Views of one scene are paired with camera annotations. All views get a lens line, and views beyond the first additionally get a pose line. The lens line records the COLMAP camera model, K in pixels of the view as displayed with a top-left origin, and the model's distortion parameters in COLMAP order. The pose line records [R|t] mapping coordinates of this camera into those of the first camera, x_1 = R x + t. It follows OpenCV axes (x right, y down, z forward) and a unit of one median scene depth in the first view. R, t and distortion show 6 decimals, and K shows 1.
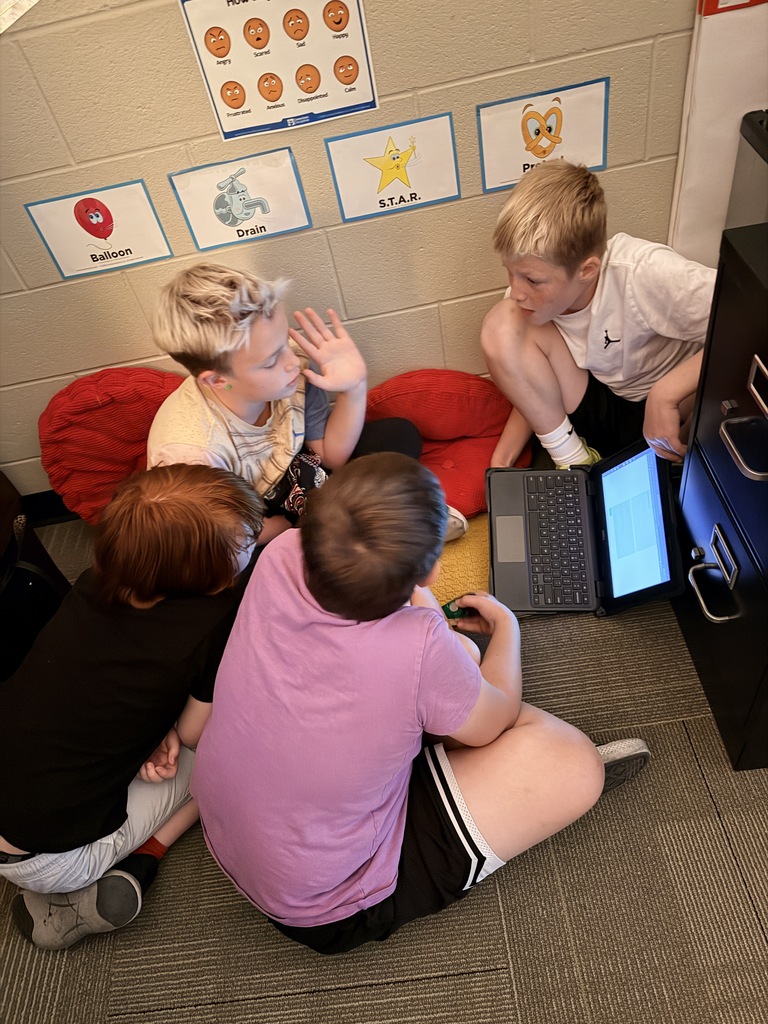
lens RADIAL K [[729.8, 0, 384.0], [0, 729.8, 512.0], [0, 0, 1]] dist [-0.004361, 0.001425]
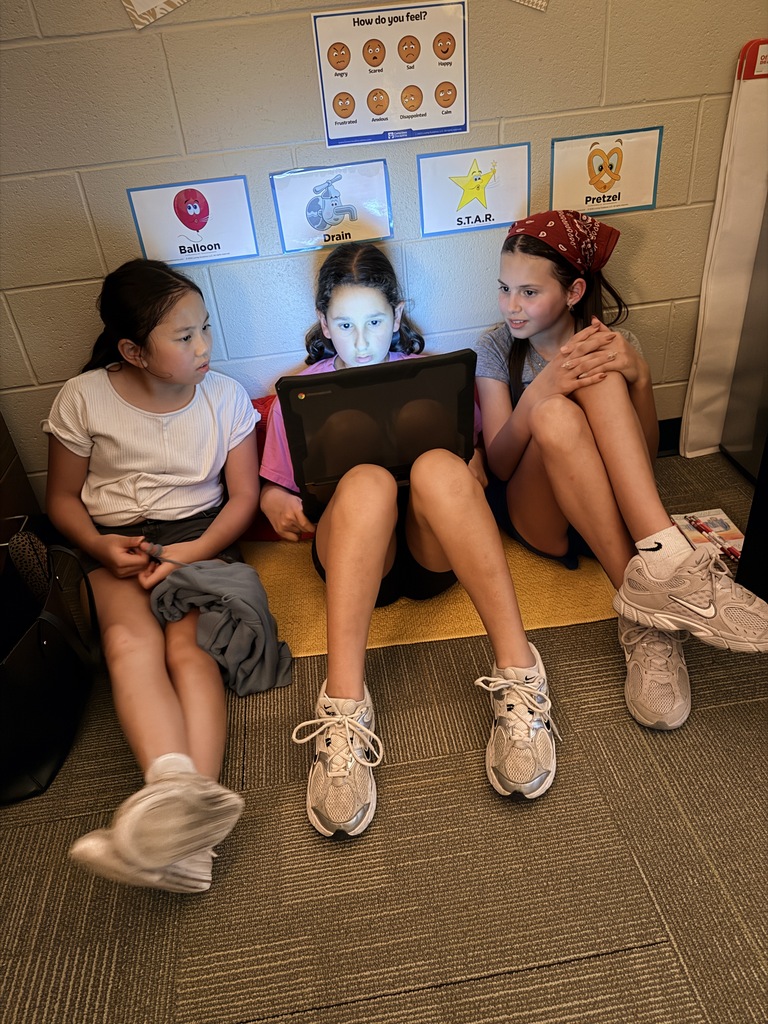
lens RADIAL K [[725.9, 0, 384.0], [0, 725.9, 512.0], [0, 0, 1]] dist [-0.004121, -0.004819]
pose [[0.994138, 0.040254, 0.100342, -0.237013], [-0.014367, 0.969059, -0.246412, 0.308161], [-0.107156, 0.243526, 0.963957, 0.079607]]
